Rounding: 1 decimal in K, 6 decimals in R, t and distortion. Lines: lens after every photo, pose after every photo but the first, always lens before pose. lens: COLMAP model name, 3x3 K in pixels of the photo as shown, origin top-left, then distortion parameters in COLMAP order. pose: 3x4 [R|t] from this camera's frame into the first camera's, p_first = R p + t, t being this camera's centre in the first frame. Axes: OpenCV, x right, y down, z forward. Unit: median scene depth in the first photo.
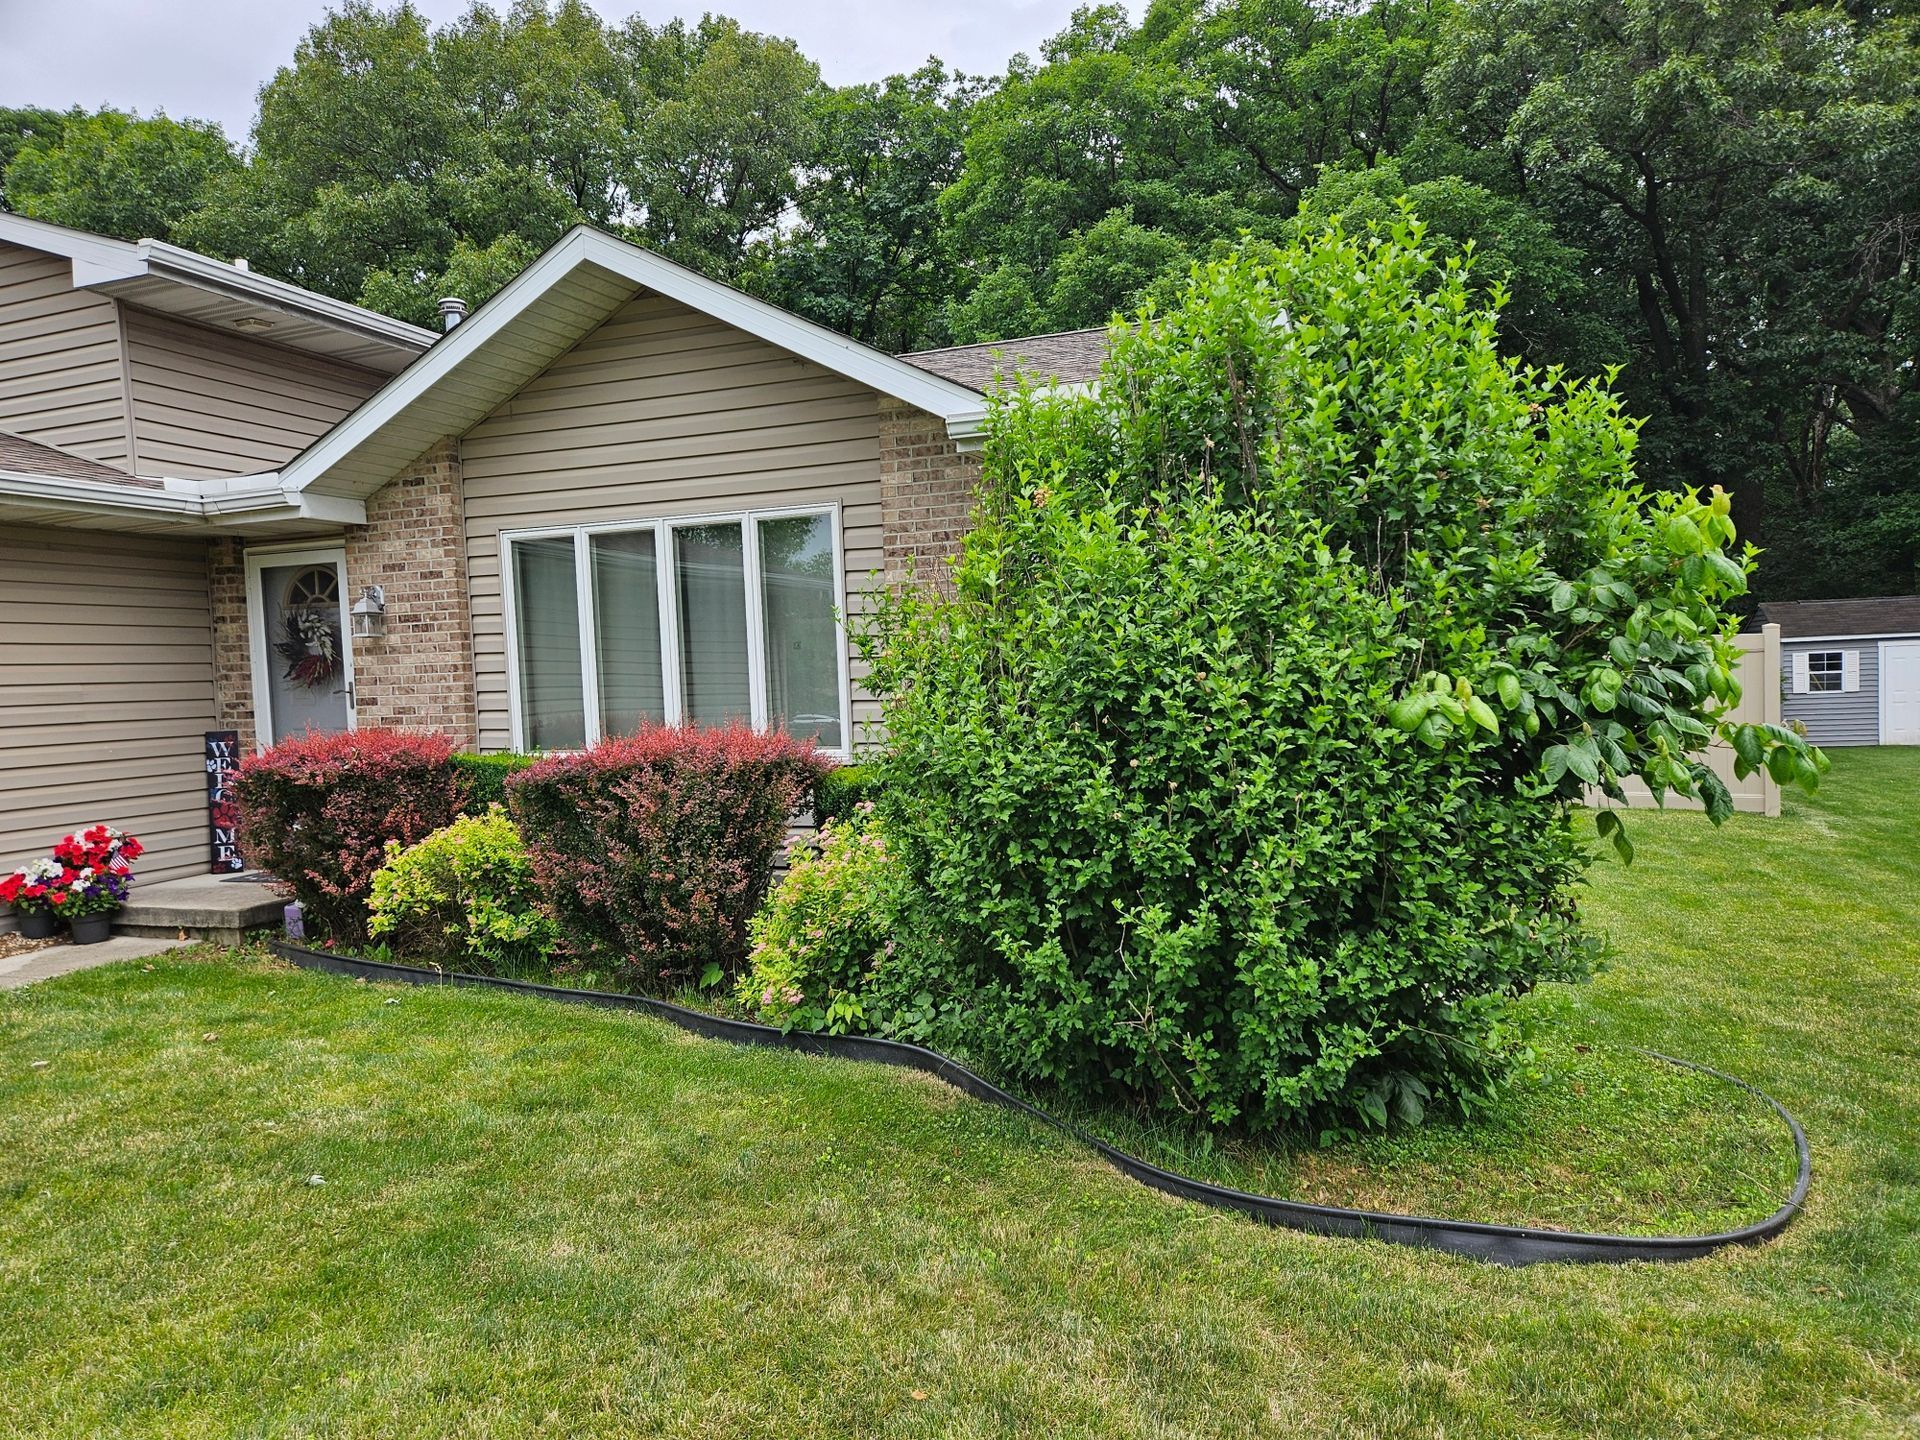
lens RADIAL K [[1278.3, 0, 966.8], [0, 1278.3, 728.7], [0, 0, 1]] dist [0.030547, -0.008501]
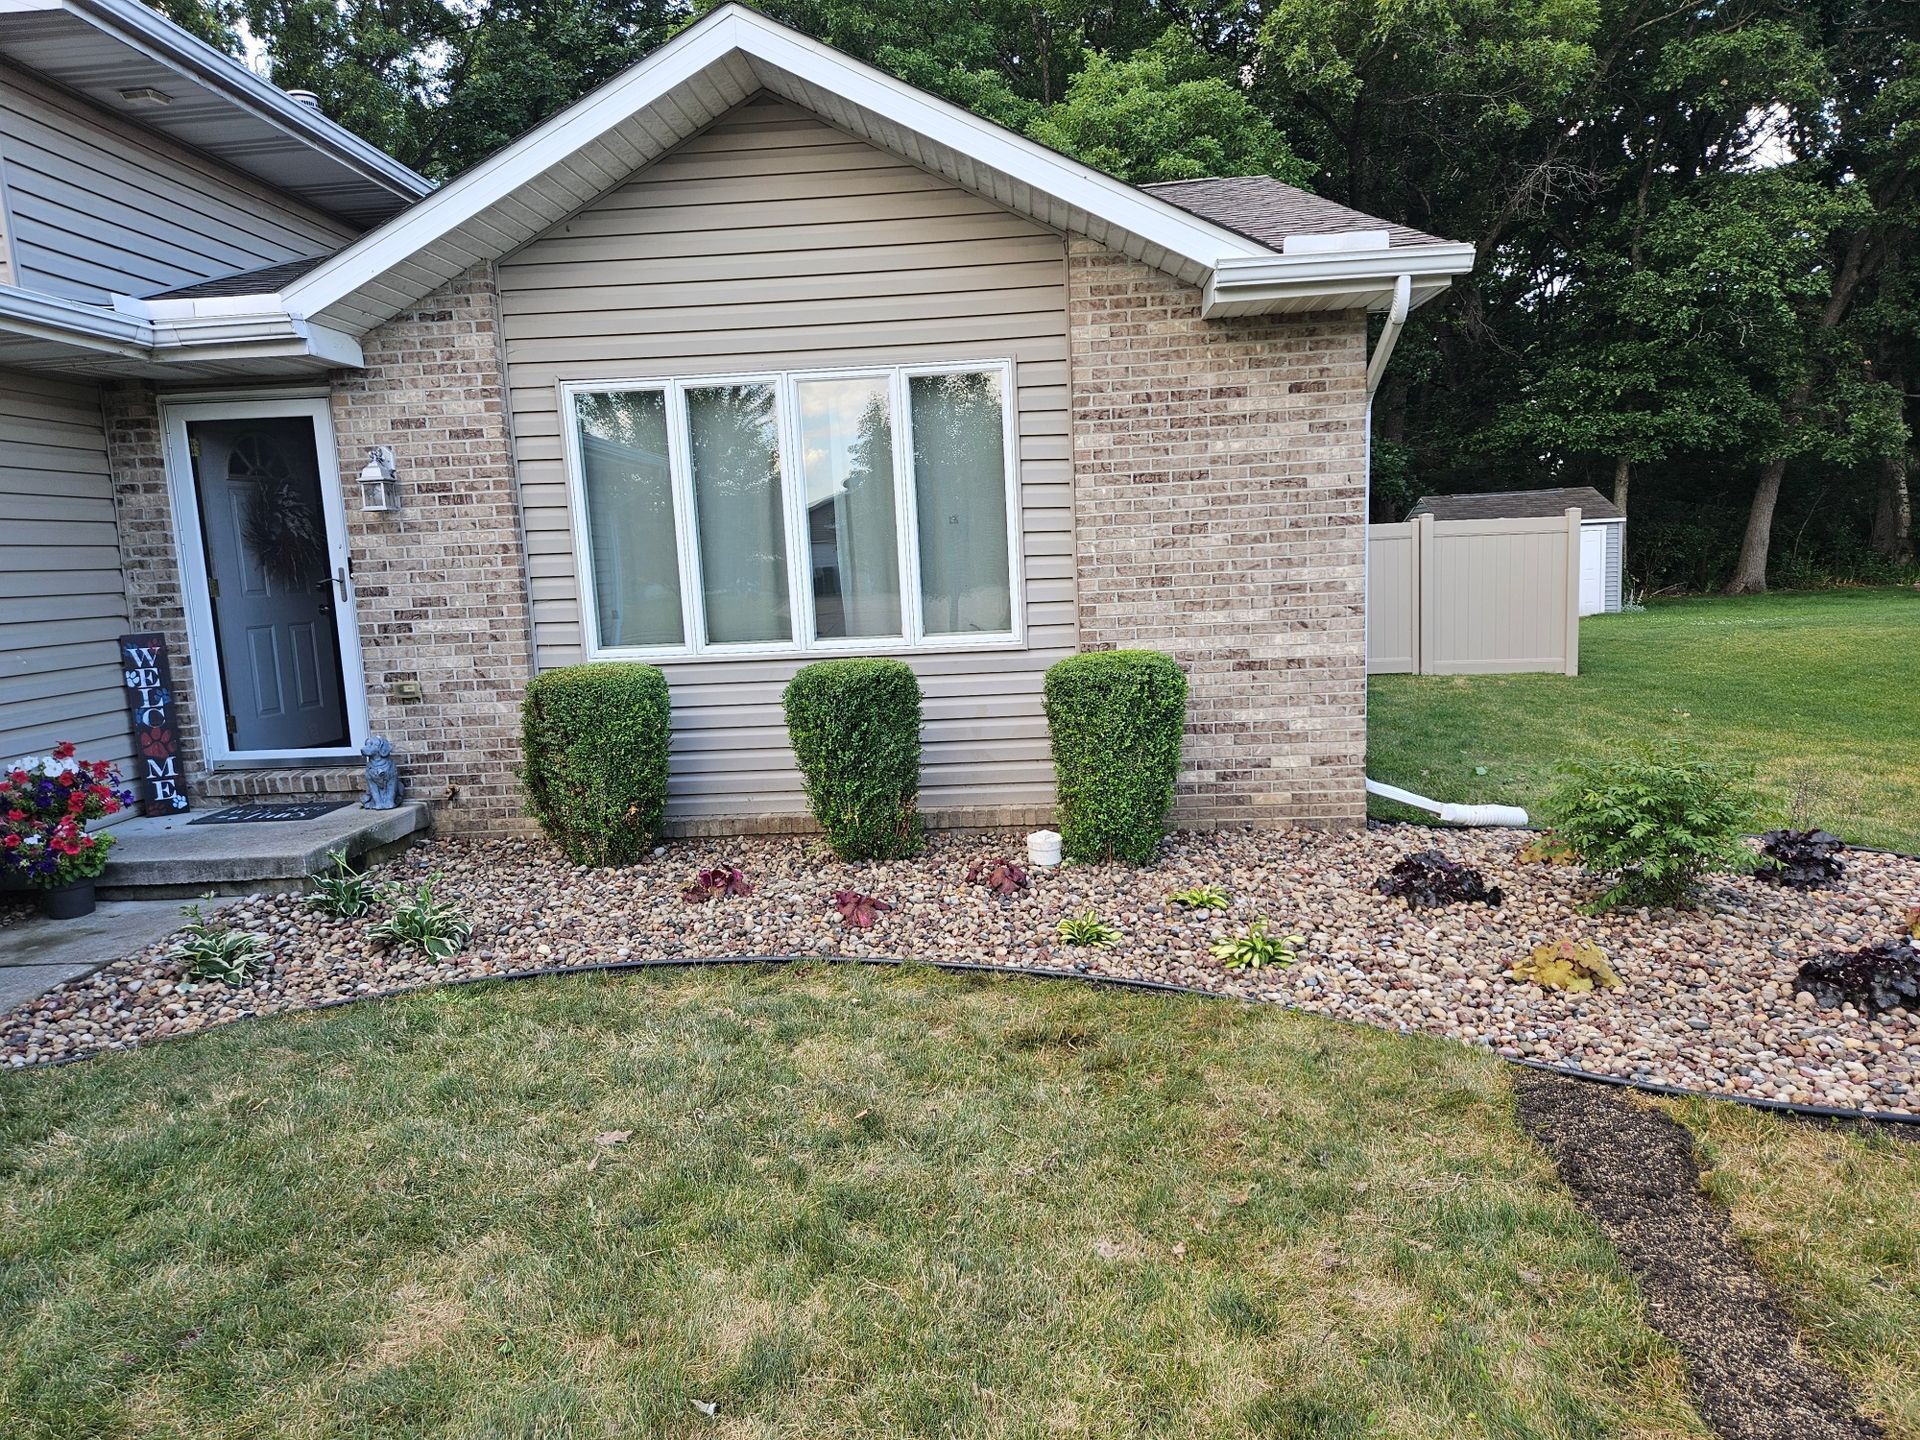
lens RADIAL K [[1278.3, 0, 956.7], [0, 1278.3, 713.2], [0, 0, 1]] dist [0.030547, -0.008501]
pose [[0.955209, -0.043744, 0.292683, -0.361782], [0.024369, 0.997283, 0.069521, 0.007788], [-0.294929, -0.059275, 0.953679, 0.120208]]
